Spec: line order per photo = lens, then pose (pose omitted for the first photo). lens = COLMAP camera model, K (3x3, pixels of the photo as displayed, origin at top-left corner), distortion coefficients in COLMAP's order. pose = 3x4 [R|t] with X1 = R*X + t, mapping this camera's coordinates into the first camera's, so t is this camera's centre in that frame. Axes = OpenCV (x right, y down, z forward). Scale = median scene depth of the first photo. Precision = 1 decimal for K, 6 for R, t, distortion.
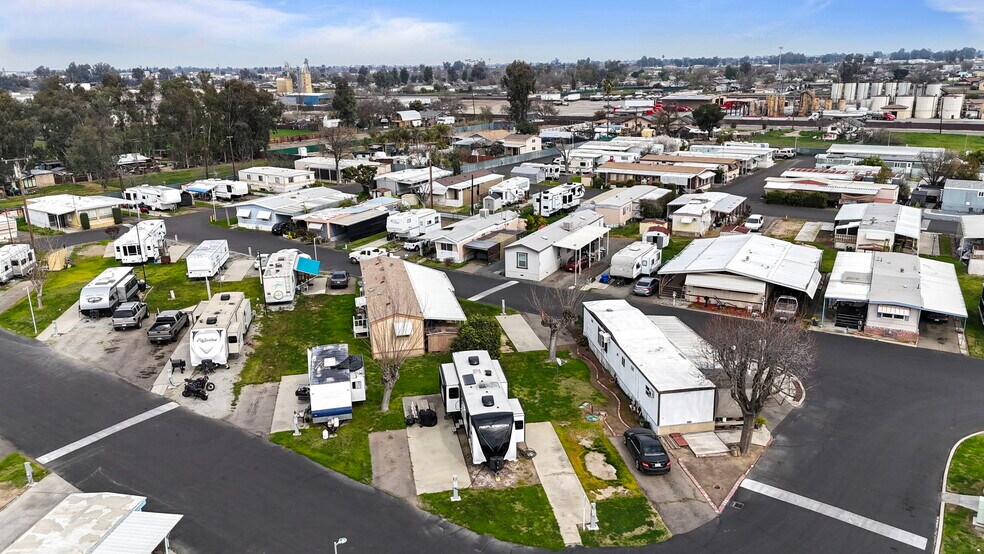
lens RADIAL K [[738.5, 0, 492.0], [0, 738.5, 277.0], [0, 0, 1]] dist [0.043935, -0.003173]
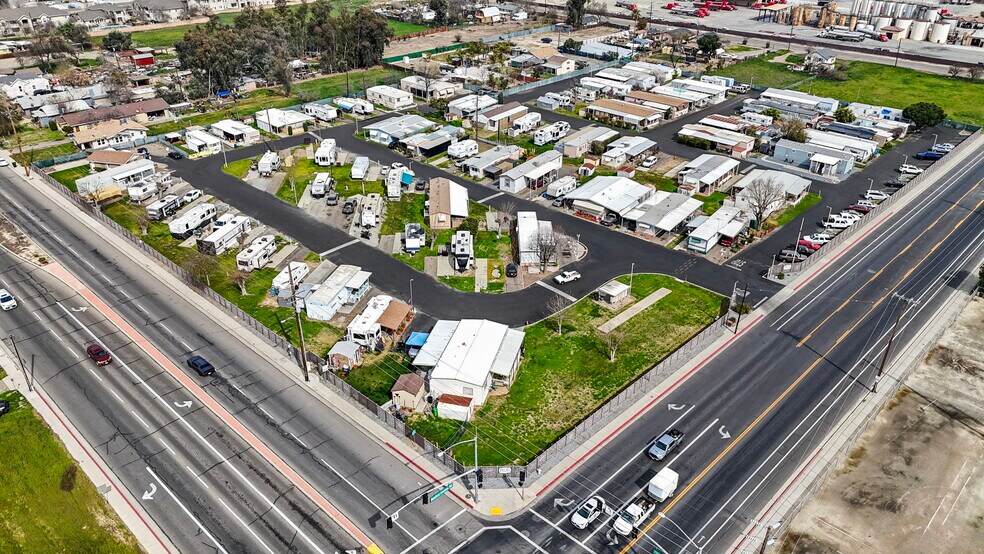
lens RADIAL K [[738.5, 0, 492.0], [0, 738.5, 277.0], [0, 0, 1]] dist [0.043935, -0.003173]
pose [[0.989407, 0.092106, -0.112205, 0.292291], [-0.065112, 0.972396, 0.224066, -0.259369], [0.129746, -0.214386, 0.968093, -1.227736]]
